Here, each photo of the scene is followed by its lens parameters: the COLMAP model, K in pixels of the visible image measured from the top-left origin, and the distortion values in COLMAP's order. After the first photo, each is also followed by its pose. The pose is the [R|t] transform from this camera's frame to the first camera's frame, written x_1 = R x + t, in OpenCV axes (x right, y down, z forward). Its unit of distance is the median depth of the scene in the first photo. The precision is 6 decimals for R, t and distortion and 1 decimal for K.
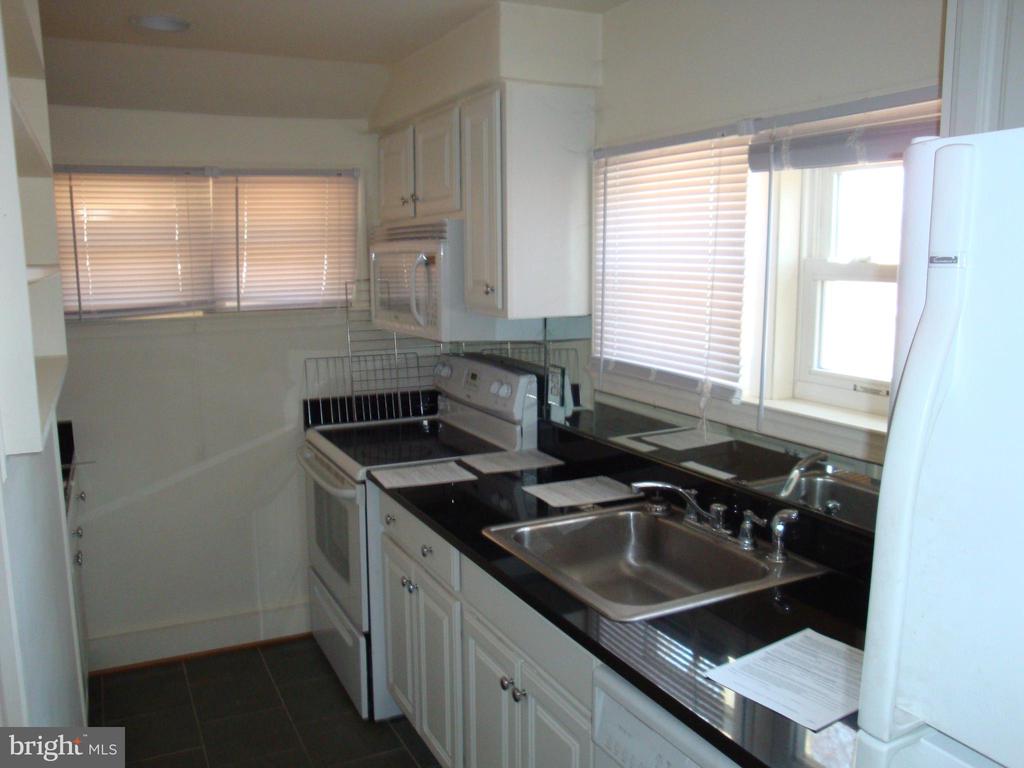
lens RADIAL K [[887.0, 0, 509.8], [0, 887.0, 397.4], [0, 0, 1]] dist [-0.176095, 0.170168]
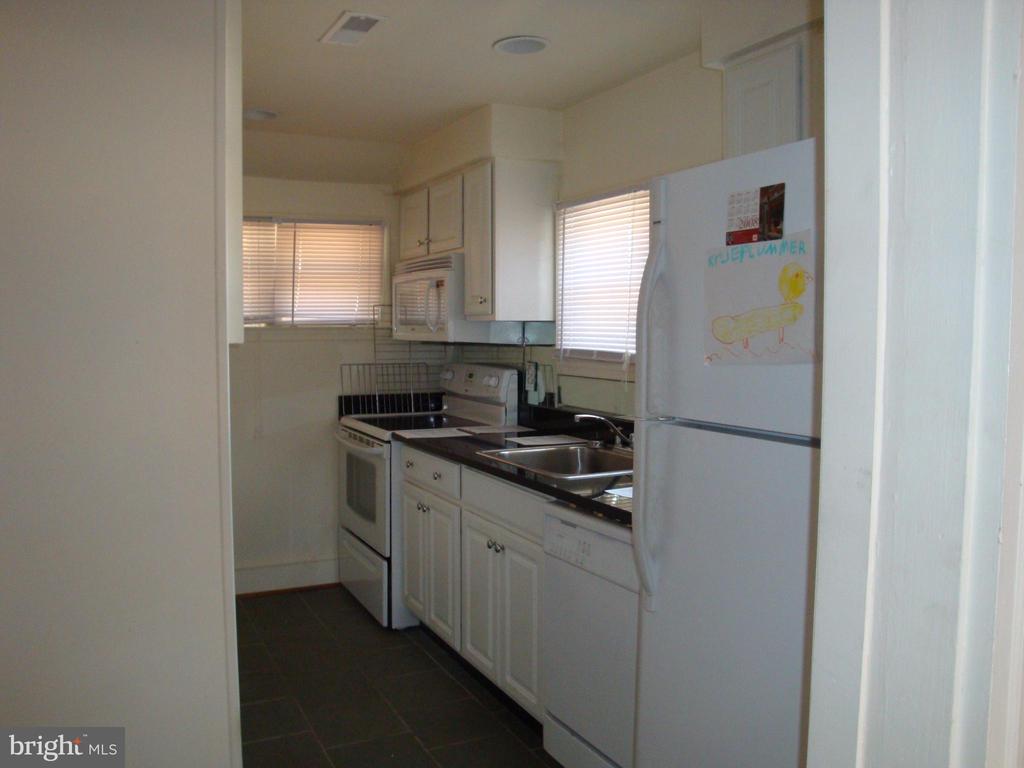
lens RADIAL K [[882.9, 0, 512.0], [0, 882.9, 384.0], [0, 0, 1]] dist [-0.137635, -0.000352]
pose [[0.999933, 0.007504, 0.008829, 0.010492], [-0.006636, 0.995501, -0.094515, 0.125125], [-0.009499, 0.094450, 0.995484, -0.341925]]
